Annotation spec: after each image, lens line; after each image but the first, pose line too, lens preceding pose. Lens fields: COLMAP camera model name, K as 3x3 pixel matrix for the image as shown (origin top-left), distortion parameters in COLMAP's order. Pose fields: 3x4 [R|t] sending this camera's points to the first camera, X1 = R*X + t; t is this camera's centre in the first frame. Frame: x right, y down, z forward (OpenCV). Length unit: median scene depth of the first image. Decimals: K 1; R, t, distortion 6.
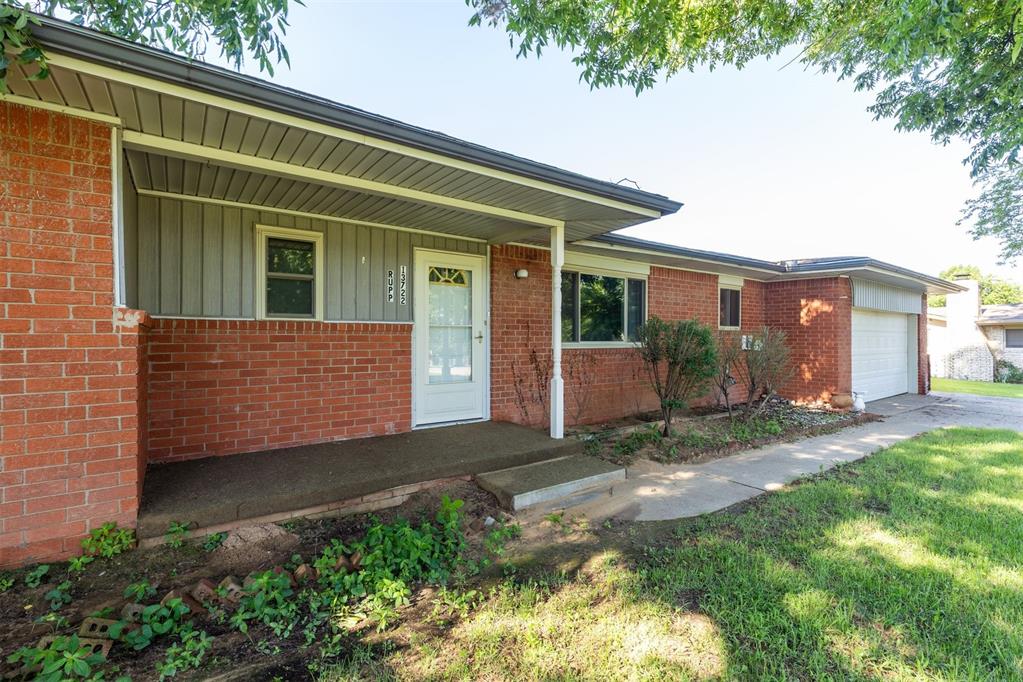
lens RADIAL K [[462.0, 0, 510.3], [0, 462.0, 337.4], [0, 0, 1]] dist [0.032783, -0.000115]
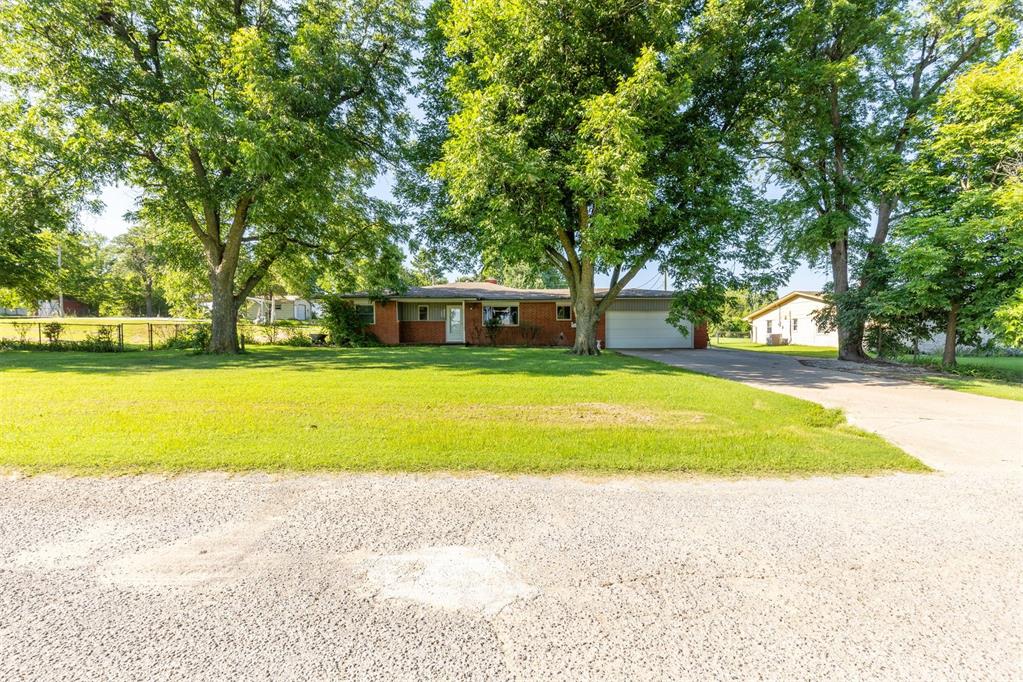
lens RADIAL K [[462.0, 0, 512.0], [0, 462.0, 342.5], [0, 0, 1]] dist [0.032783, -0.000115]
pose [[0.825911, -0.002712, -0.563794, 3.094378], [0.007834, 0.999947, 0.006666, 0.170073], [0.563746, -0.009922, 0.825888, -2.632477]]
